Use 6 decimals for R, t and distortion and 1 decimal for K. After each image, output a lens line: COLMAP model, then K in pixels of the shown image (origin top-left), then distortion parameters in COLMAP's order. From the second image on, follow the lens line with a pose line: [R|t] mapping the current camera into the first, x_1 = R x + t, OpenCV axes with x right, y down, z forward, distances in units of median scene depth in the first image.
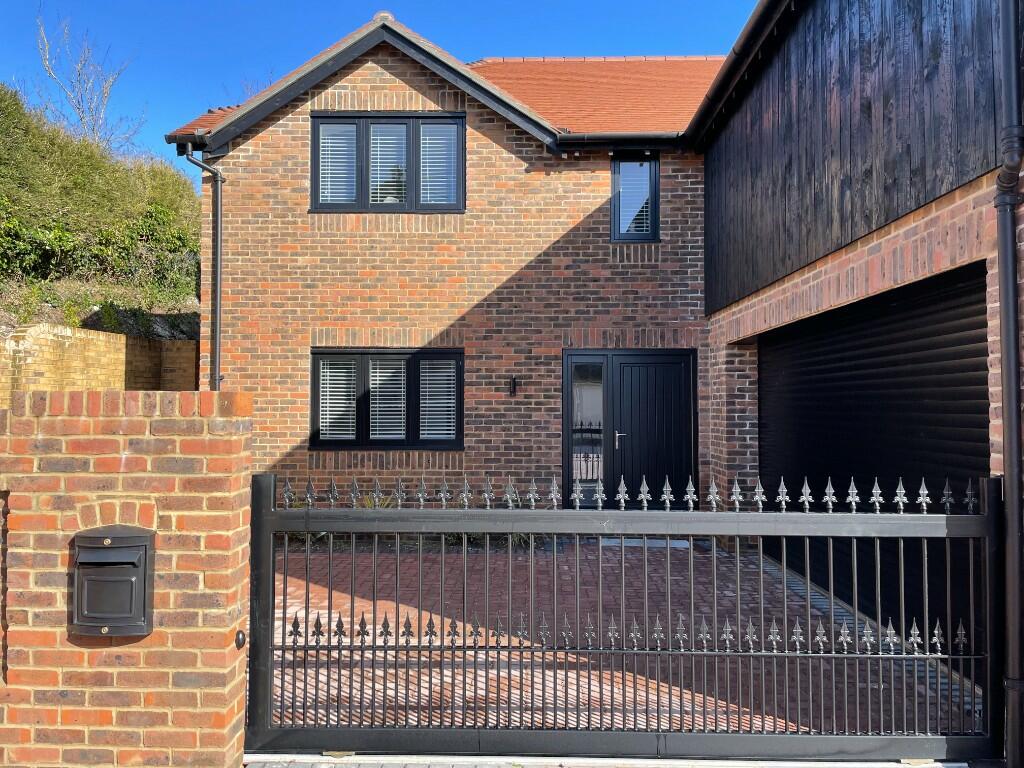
lens RADIAL K [[774.1, 0, 512.7], [0, 774.1, 383.3], [0, 0, 1]] dist [-0.002023, -0.001725]
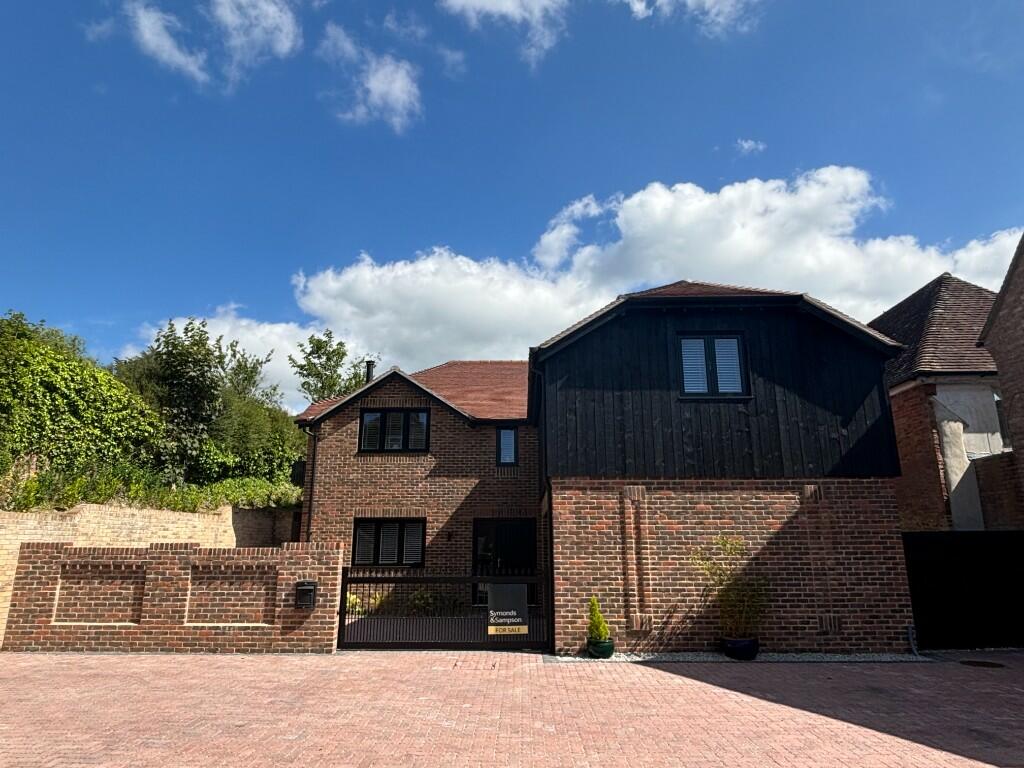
lens RADIAL K [[626.9, 0, 512.9], [0, 626.9, 383.0], [0, 0, 1]] dist [0.001612, 0.000135]
pose [[0.999953, -0.002866, 0.009314, 0.455884], [0.004861, 0.975068, -0.221853, -0.067333], [-0.008446, 0.221887, 0.975036, -2.164668]]
